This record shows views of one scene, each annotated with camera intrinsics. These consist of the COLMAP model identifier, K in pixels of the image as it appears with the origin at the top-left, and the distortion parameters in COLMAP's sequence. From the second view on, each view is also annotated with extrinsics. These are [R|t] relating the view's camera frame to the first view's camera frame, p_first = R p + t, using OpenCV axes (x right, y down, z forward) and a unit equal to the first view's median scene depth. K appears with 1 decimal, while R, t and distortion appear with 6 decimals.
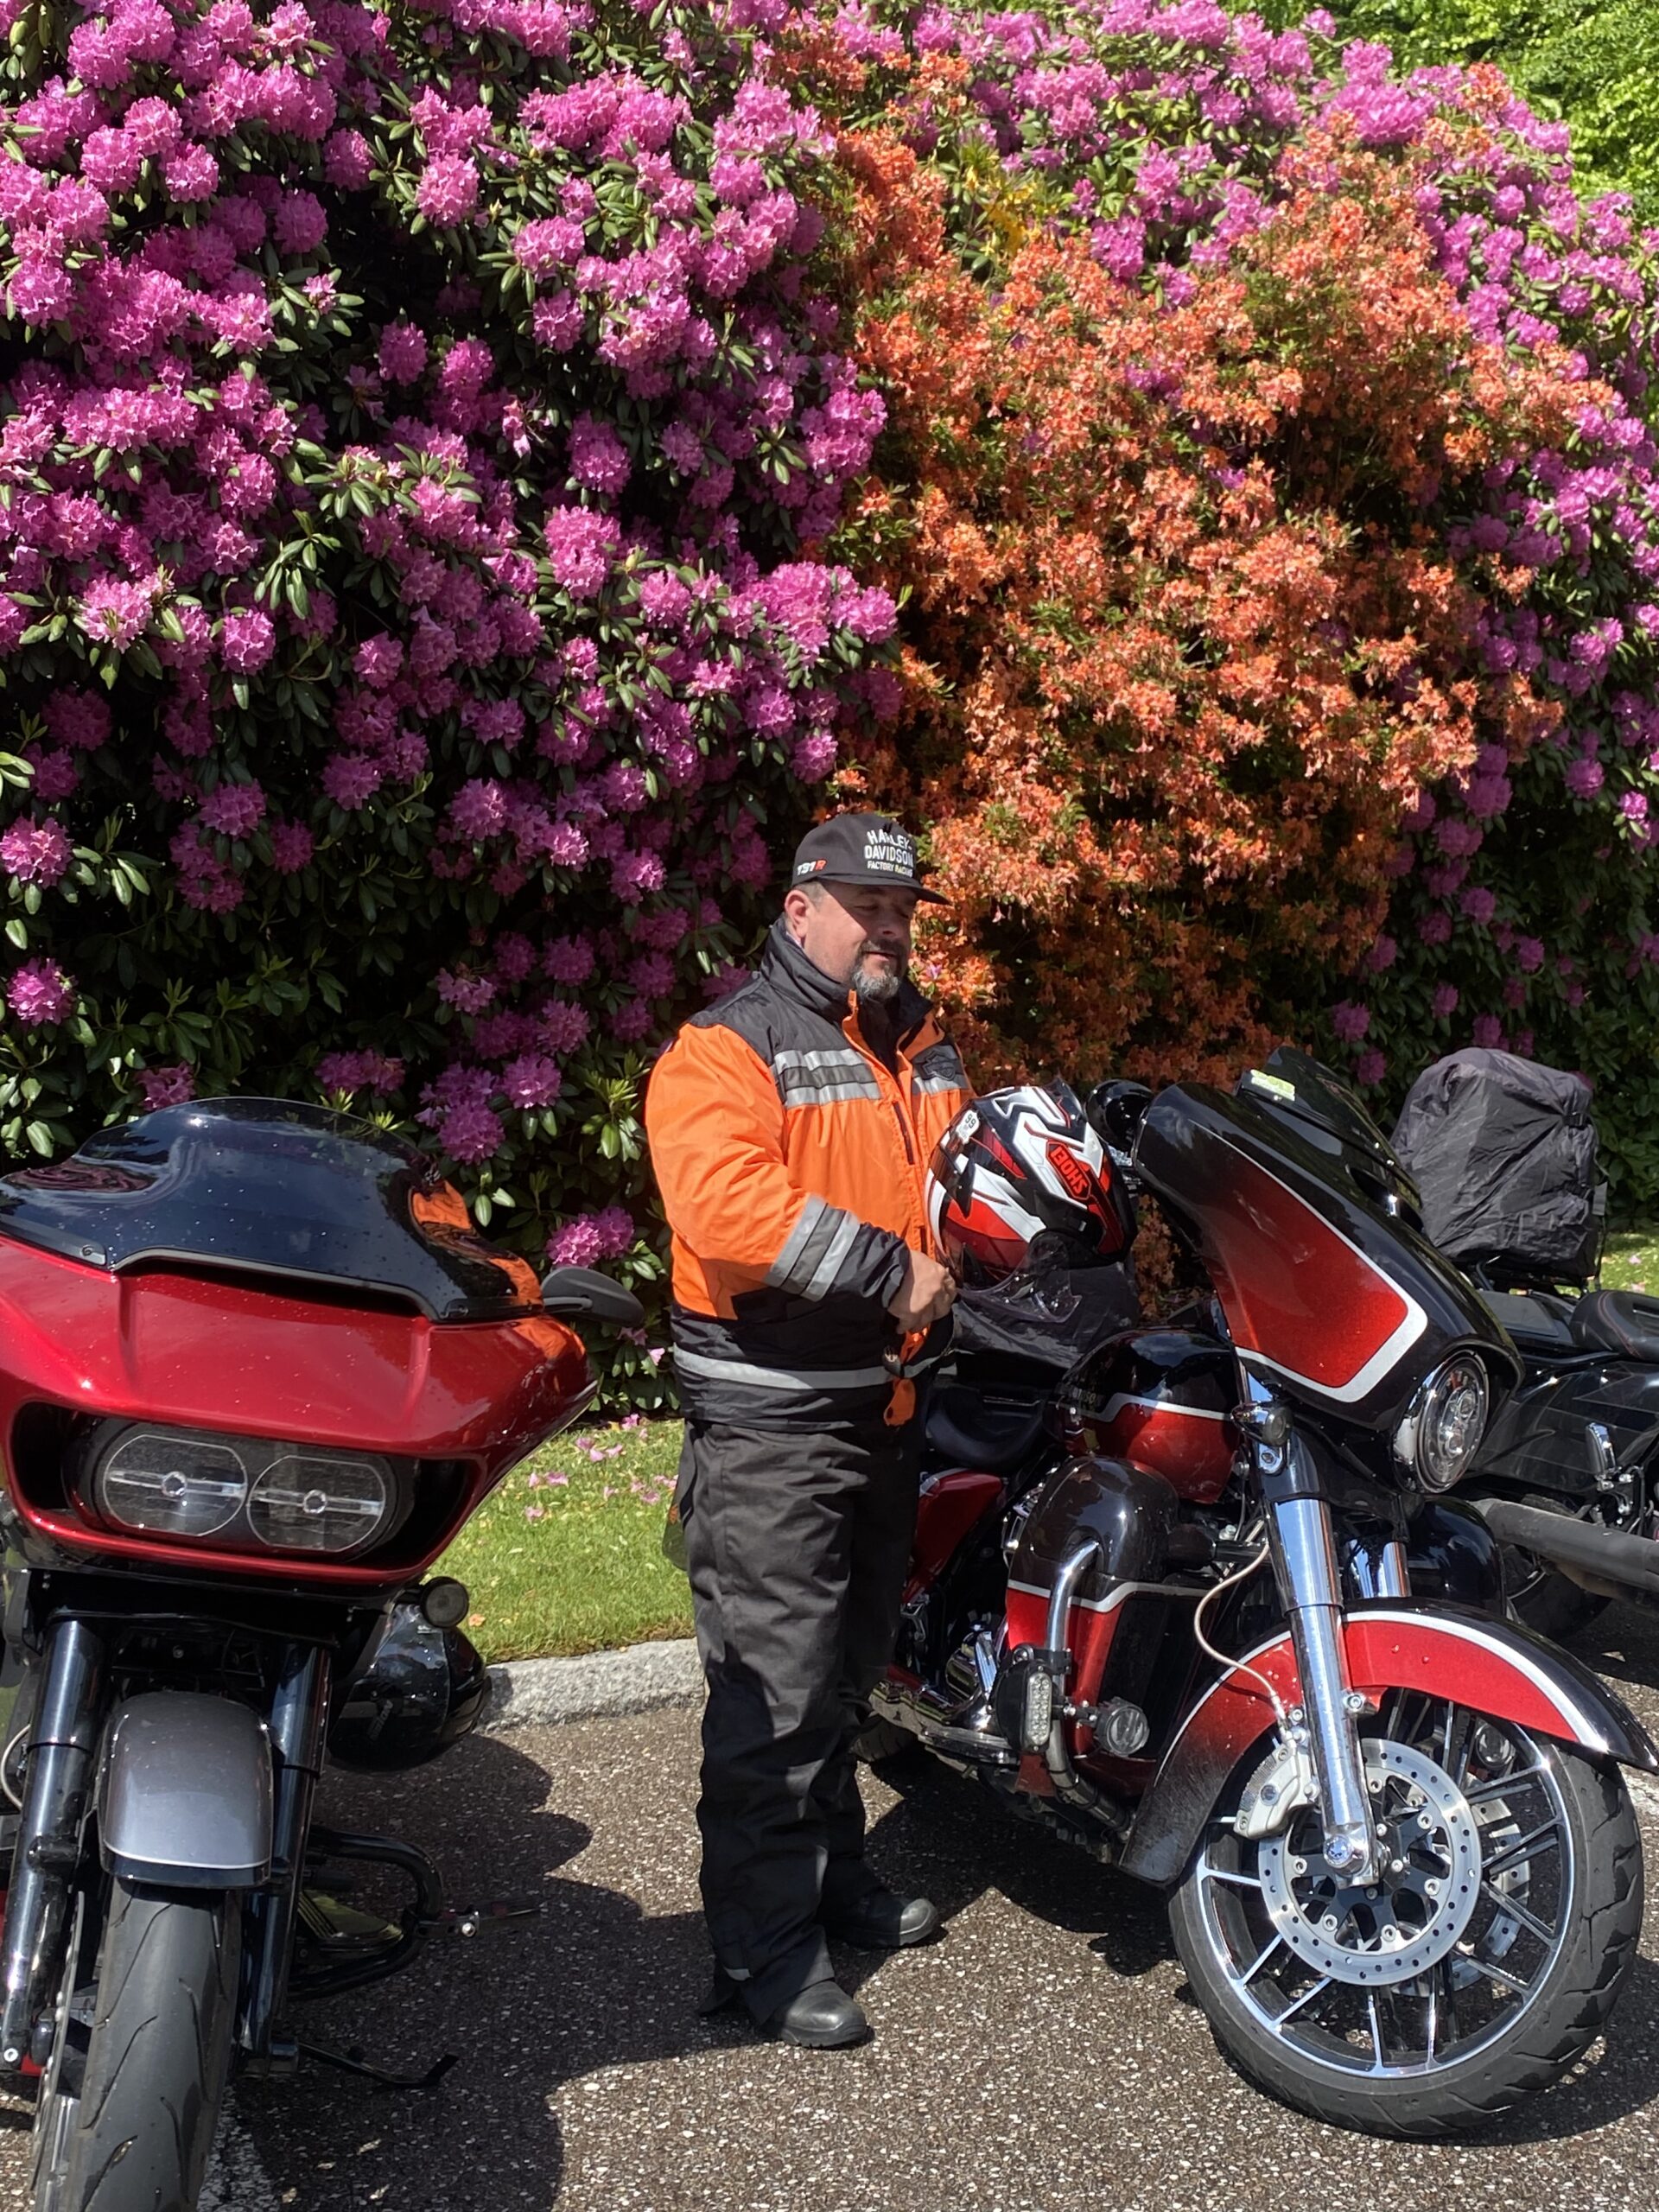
lens RADIAL K [[2630.1, 0, 842.9], [0, 2630.1, 1013.3], [0, 0, 1]] dist [0.001642, 0.000000]
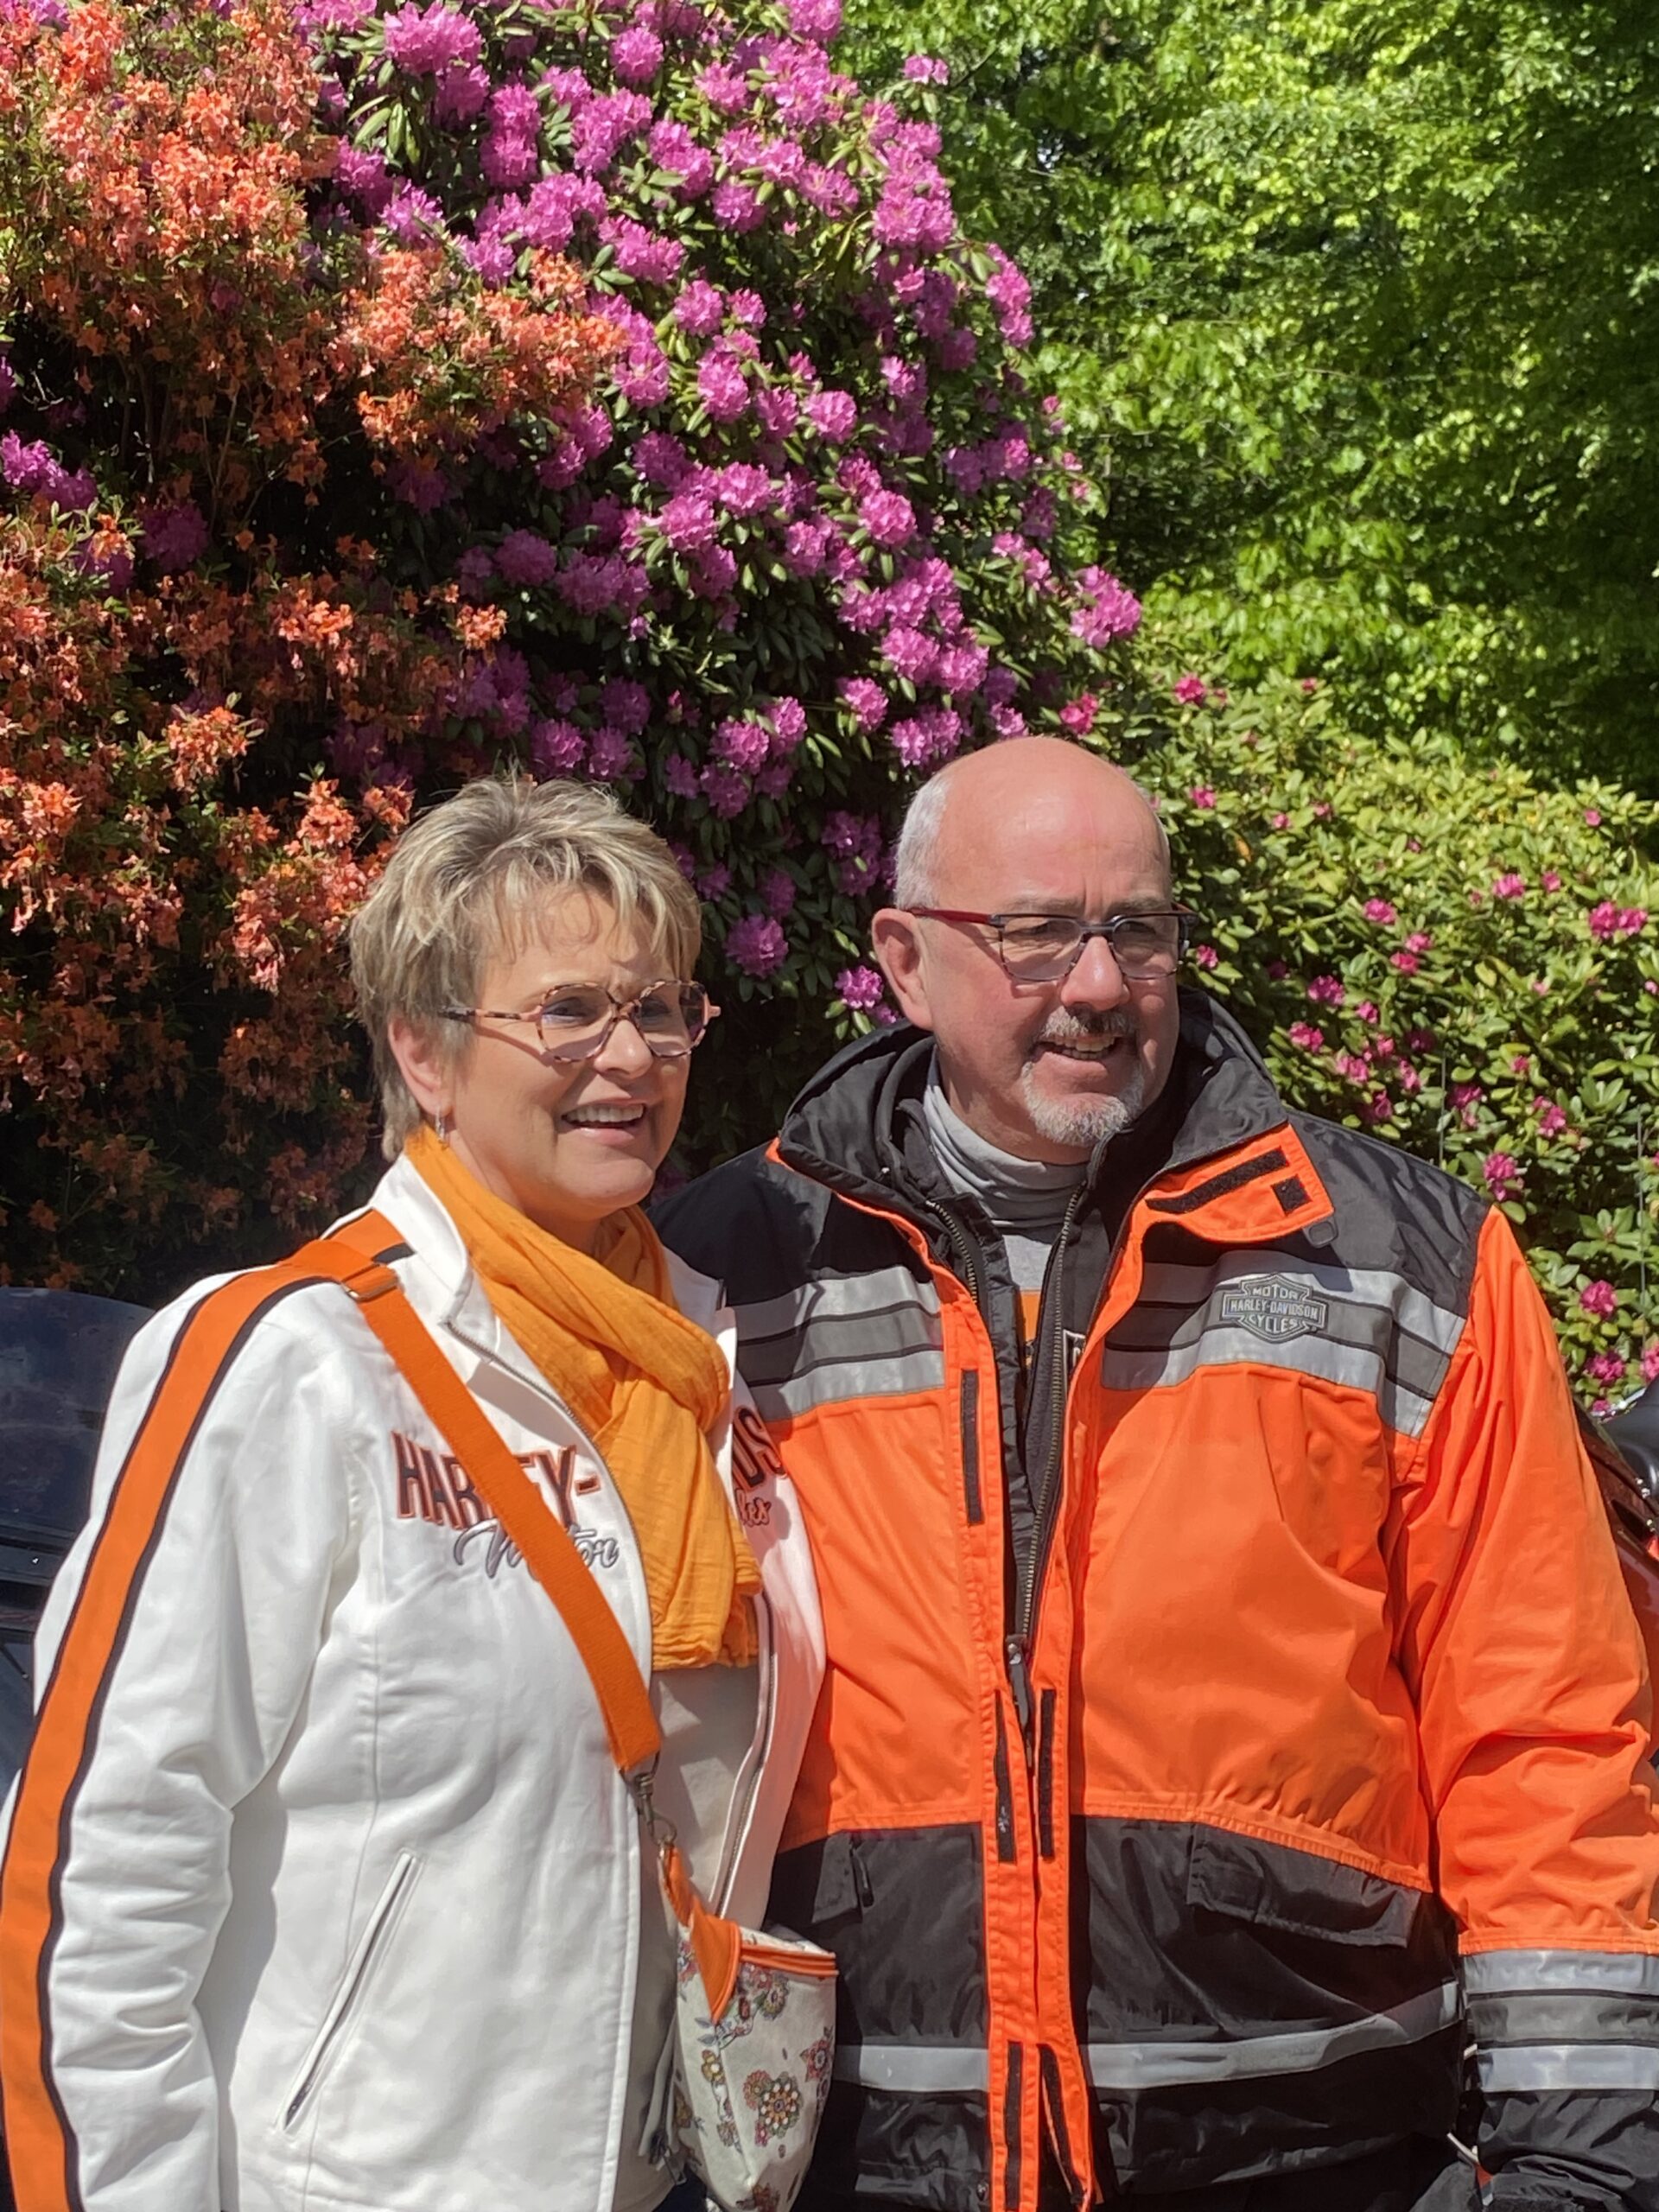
lens RADIAL K [[3539.1, 0, 829.5], [0, 3539.1, 1105.6], [0, 0, 1]] dist [0.061863, 0.000000]
pose [[0.999577, 0.016322, 0.024059, 0.373591], [-0.015342, 0.999068, -0.040347, -0.020170], [-0.024696, 0.039961, 0.998896, 0.178962]]
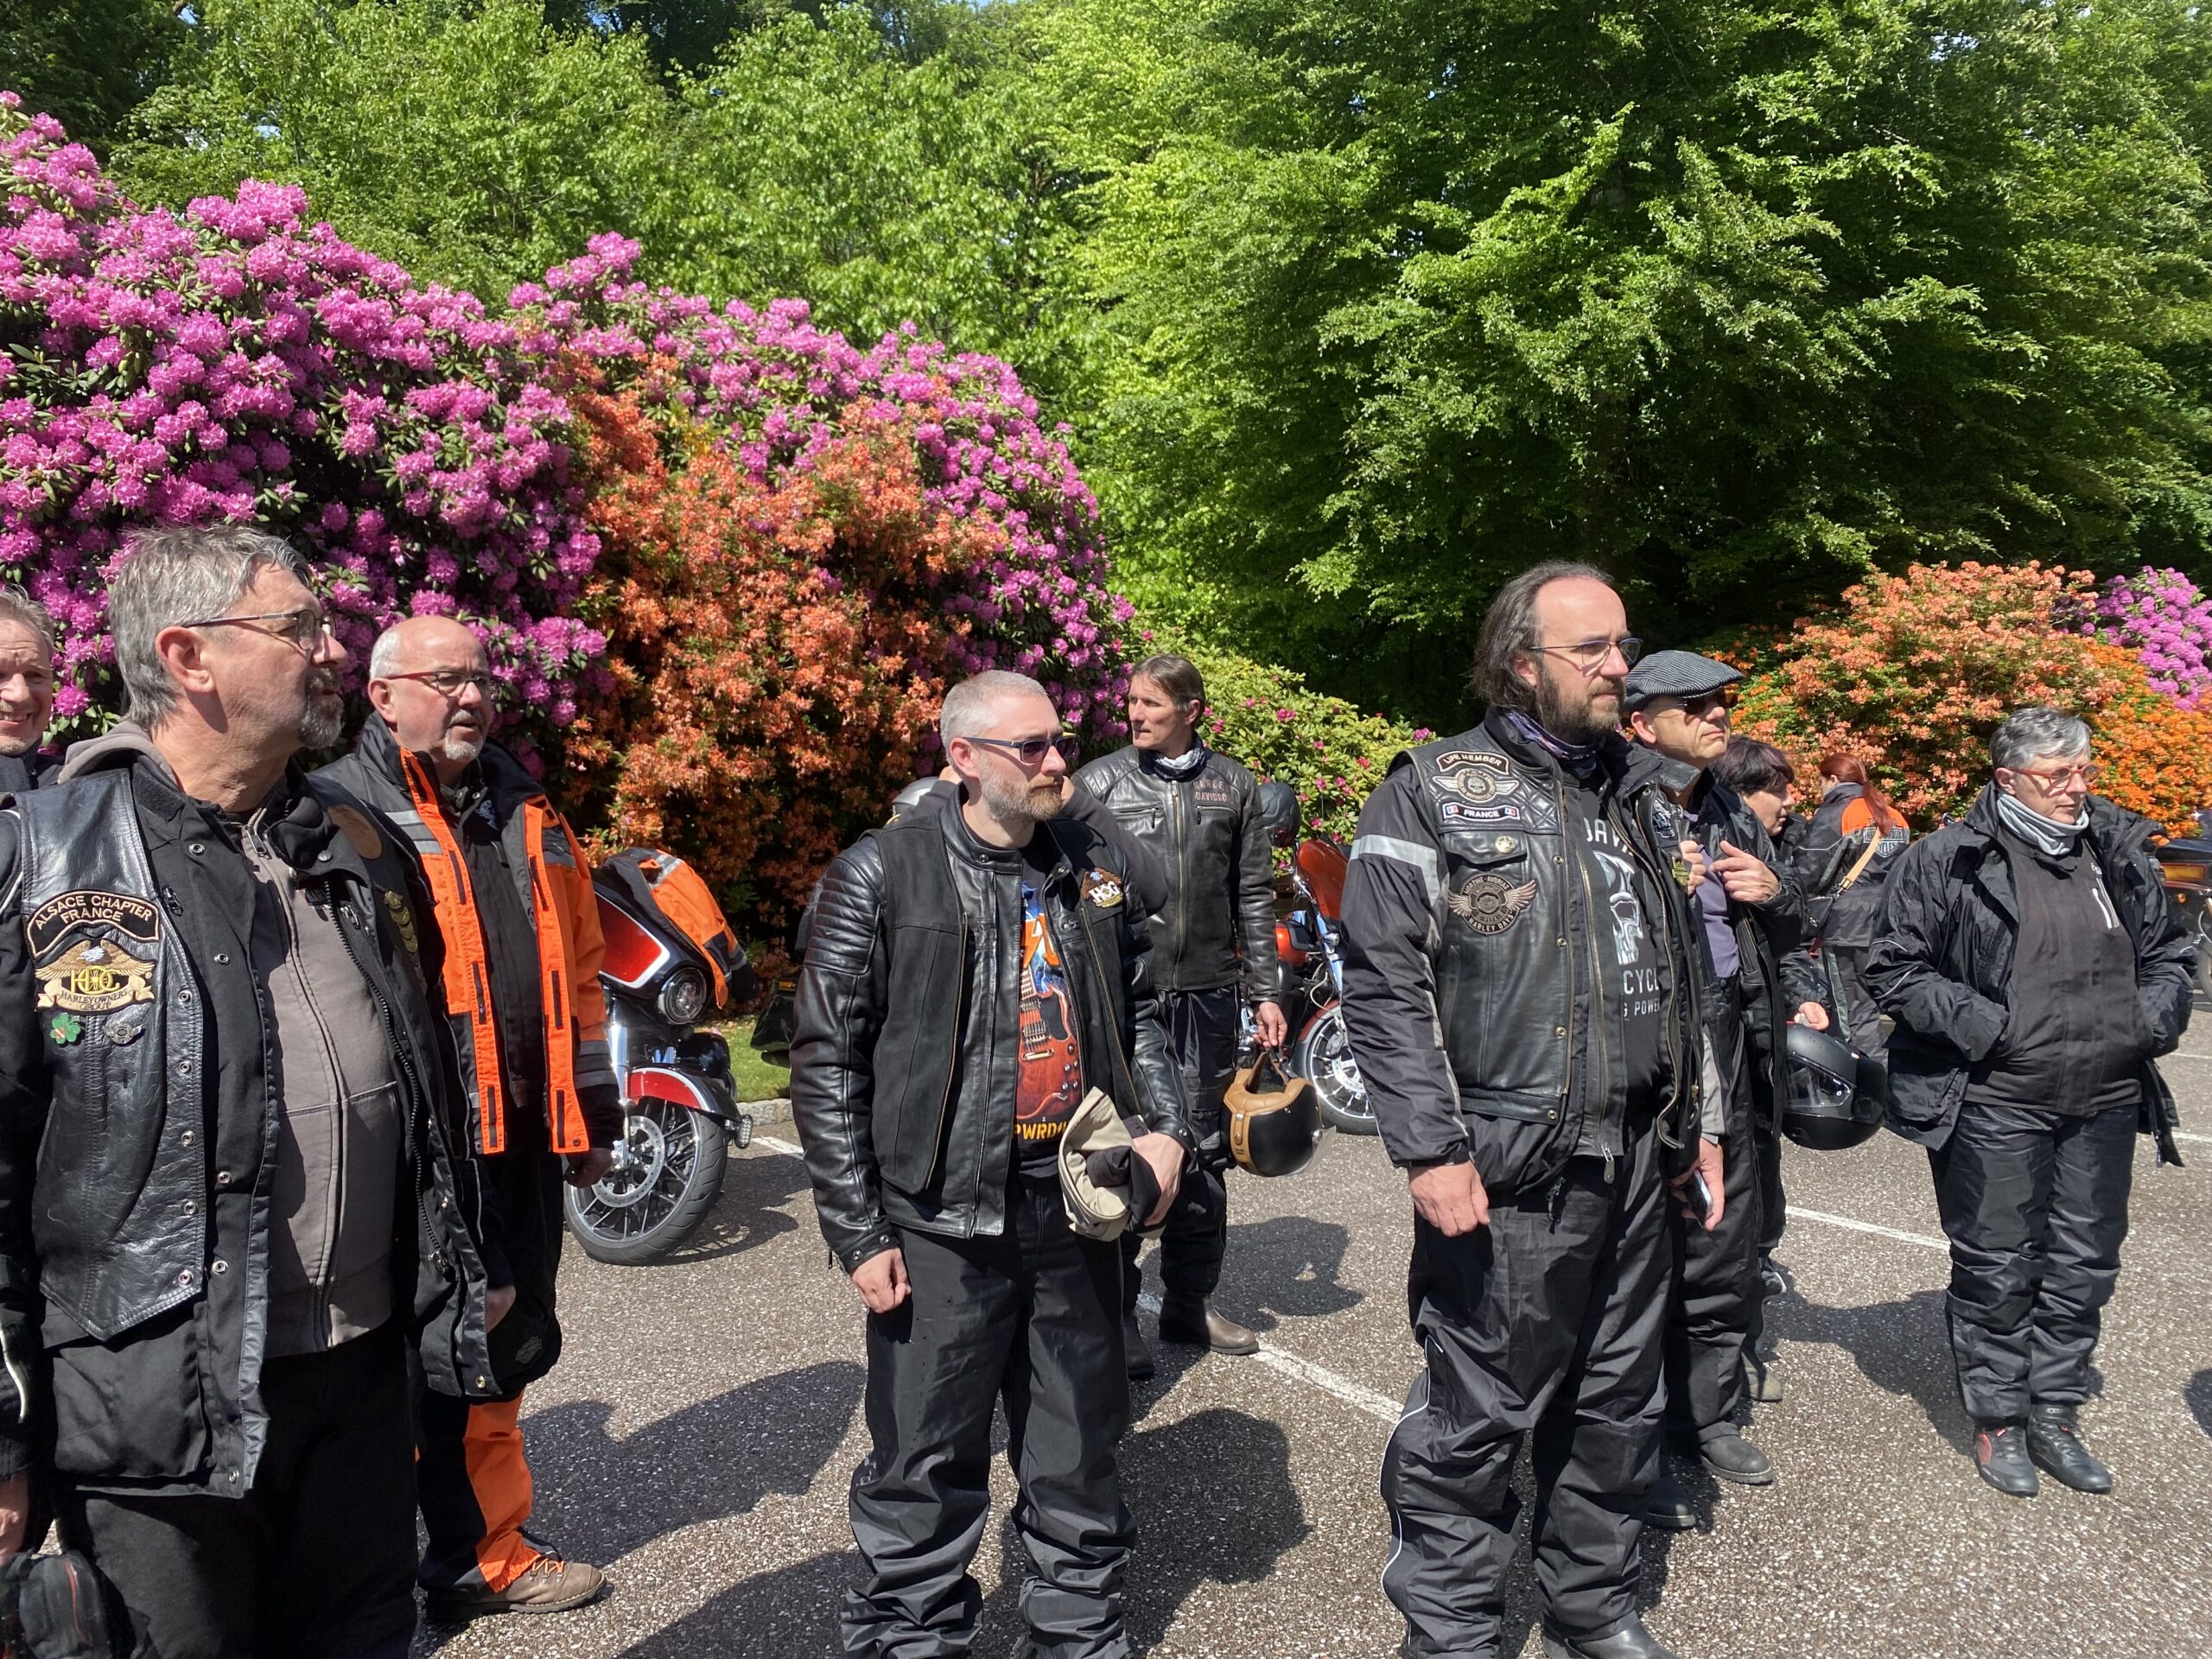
lens RADIAL K [[1685.0, 0, 1110.3], [0, 1685.0, 808.9], [0, 0, 1]] dist [0.001803, 0.004041]
pose [[0.984714, 0.013103, 0.173683, 0.169658], [-0.009039, 0.999667, -0.024171, 0.004202], [-0.173942, 0.022231, 0.984505, -0.332719]]
